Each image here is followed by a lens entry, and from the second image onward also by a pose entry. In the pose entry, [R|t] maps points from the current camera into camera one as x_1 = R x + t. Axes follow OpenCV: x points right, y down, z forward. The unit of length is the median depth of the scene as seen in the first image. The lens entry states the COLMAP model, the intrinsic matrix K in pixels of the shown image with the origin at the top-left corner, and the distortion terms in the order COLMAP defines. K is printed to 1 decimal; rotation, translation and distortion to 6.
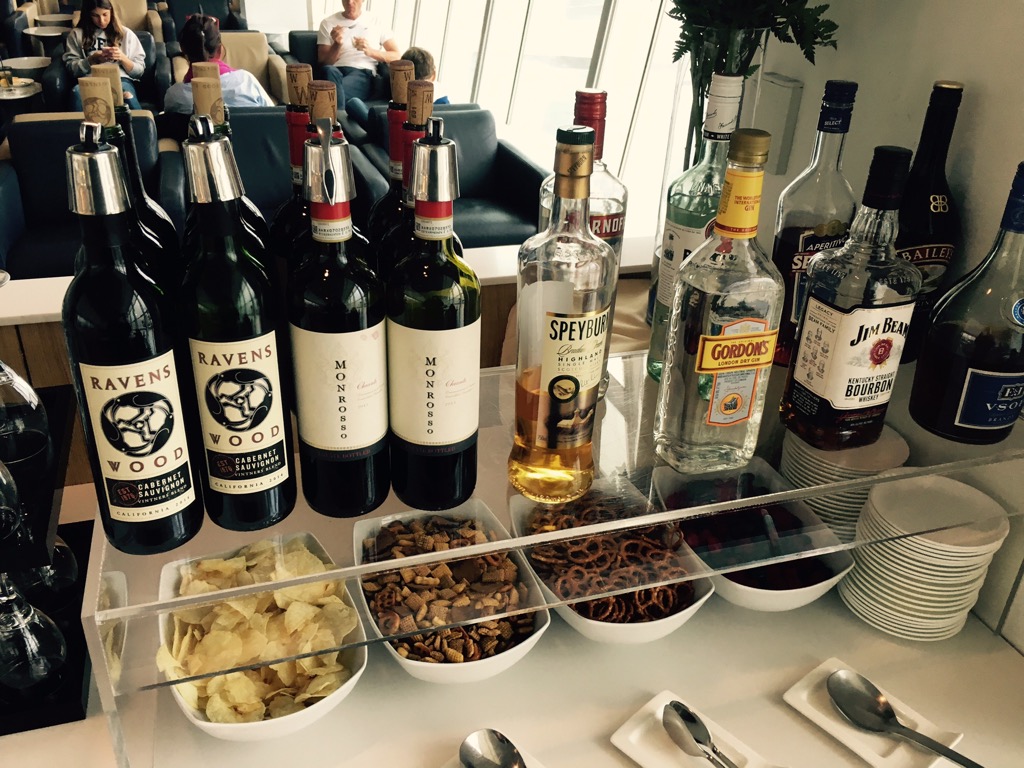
lens RADIAL K [[898.5, 0, 511.2], [0, 898.5, 382.5], [0, 0, 1]] dist [0.062424, 0.002423]
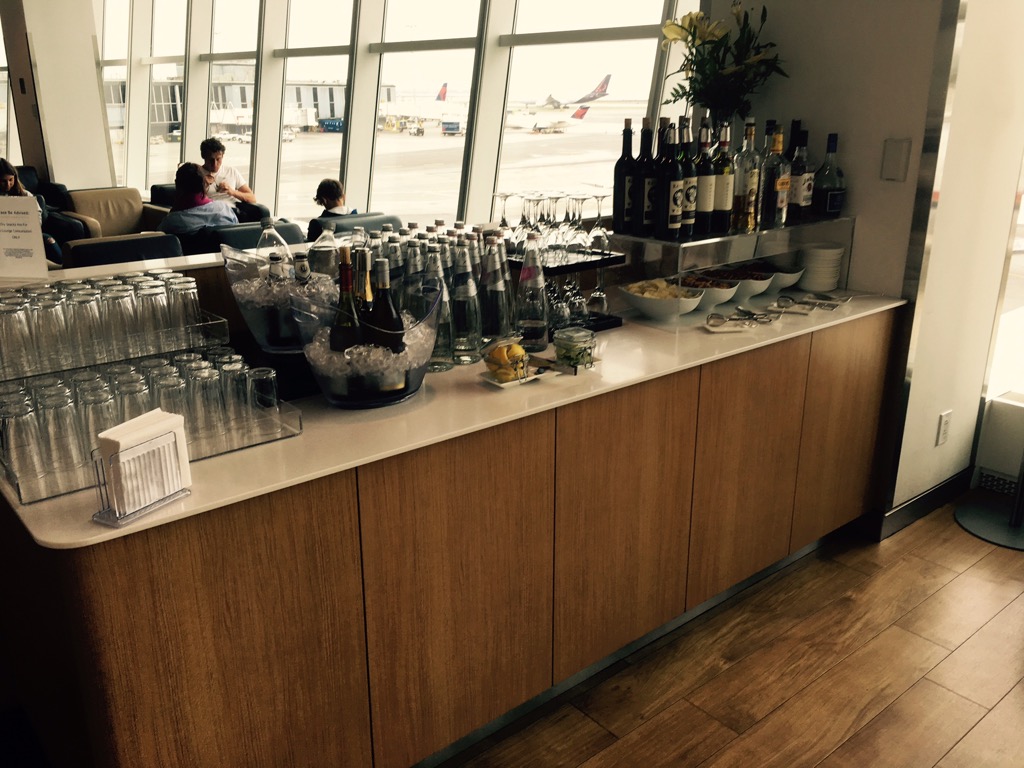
lens RADIAL K [[898.5, 0, 512.6], [0, 898.5, 385.1], [0, 0, 1]] dist [0.062424, 0.002423]
pose [[0.928518, -0.156013, 0.336919, -2.238999], [0.205990, 0.971430, -0.117861, 1.016259], [-0.308906, 0.178838, 0.934127, -2.034763]]
